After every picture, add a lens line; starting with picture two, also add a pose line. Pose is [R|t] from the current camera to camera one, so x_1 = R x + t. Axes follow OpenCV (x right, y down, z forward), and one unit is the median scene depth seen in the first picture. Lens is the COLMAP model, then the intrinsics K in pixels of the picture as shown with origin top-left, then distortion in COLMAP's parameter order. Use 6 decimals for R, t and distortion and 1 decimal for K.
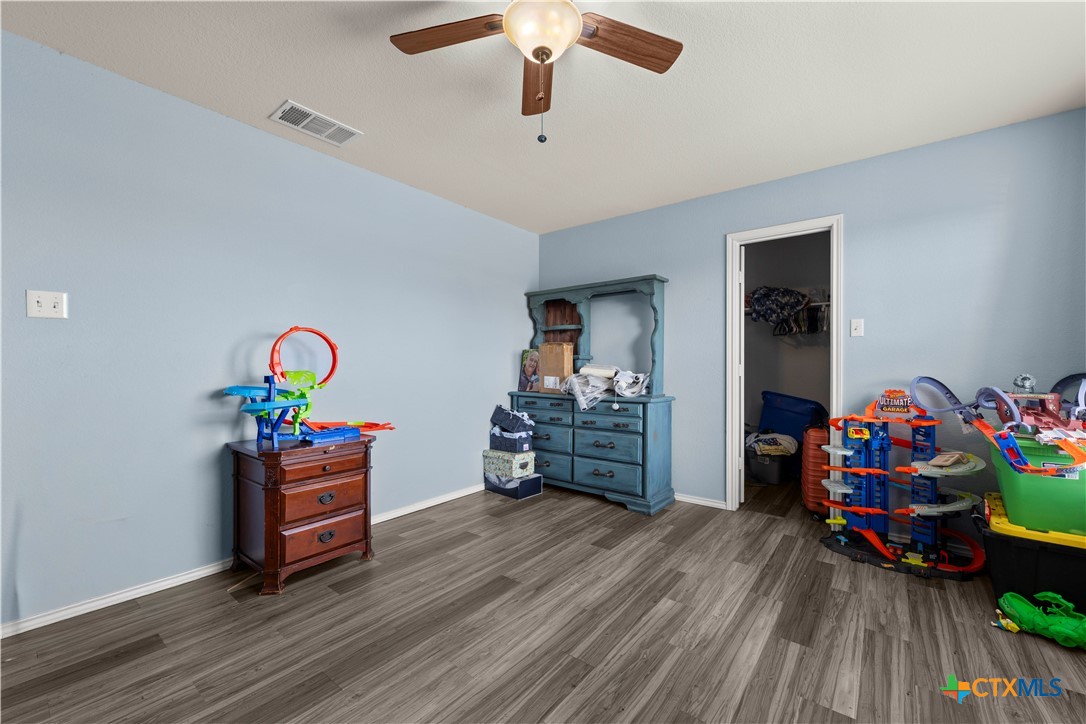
lens RADIAL K [[428.5, 0, 550.2], [0, 428.5, 366.9], [0, 0, 1]] dist [0.000909, -0.000133]
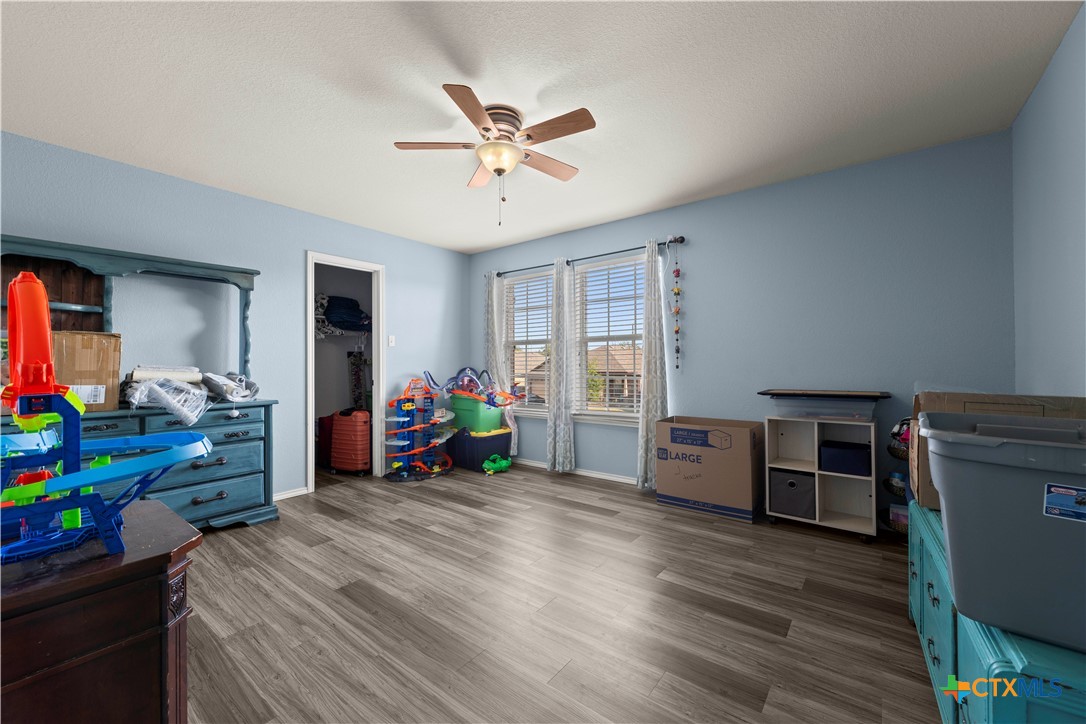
lens RADIAL K [[428.5, 0, 550.2], [0, 428.5, 366.9], [0, 0, 1]] dist [0.000909, -0.000133]
pose [[-0.004108, -0.007561, 0.999963, -0.985156], [0.007782, 0.999941, 0.007593, -0.004379], [-0.999961, 0.007813, -0.004049, 0.499341]]
